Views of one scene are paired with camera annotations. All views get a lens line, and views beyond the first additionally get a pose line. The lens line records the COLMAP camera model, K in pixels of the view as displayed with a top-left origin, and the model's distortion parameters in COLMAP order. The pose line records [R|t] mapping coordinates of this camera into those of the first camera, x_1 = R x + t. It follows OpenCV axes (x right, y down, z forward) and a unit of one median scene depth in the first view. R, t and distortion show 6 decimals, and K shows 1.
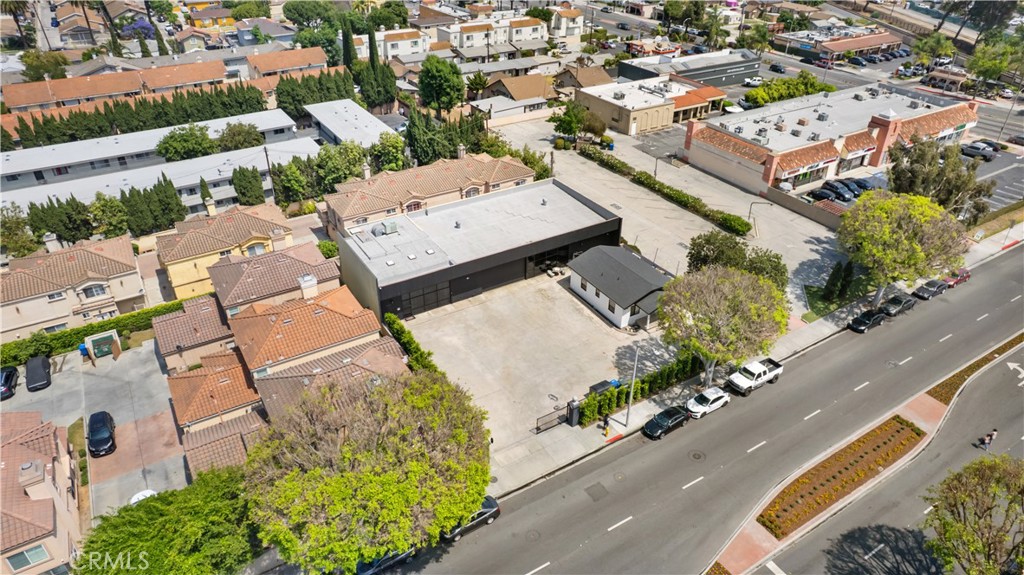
lens RADIAL K [[655.8, 0, 512.0], [0, 655.8, 287.5], [0, 0, 1]] dist [-0.032427, 0.002583]
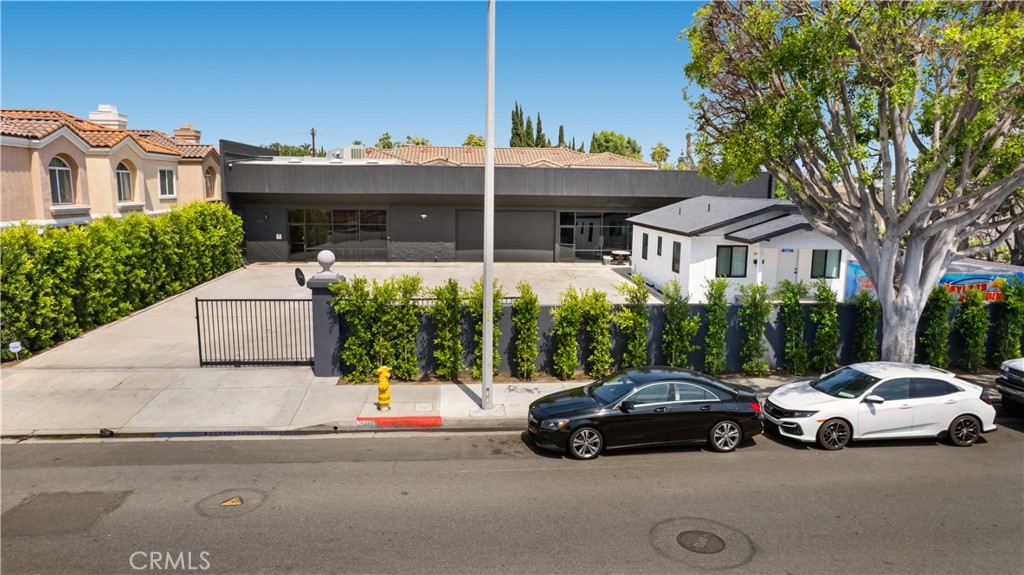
lens RADIAL K [[655.8, 0, 512.0], [0, 655.8, 287.5], [0, 0, 1]] dist [-0.032427, 0.002583]
pose [[0.896080, 0.084422, -0.435791, 0.193105], [-0.247879, 0.909584, -0.333486, 0.167734], [0.368235, 0.406854, 0.835986, 0.513713]]
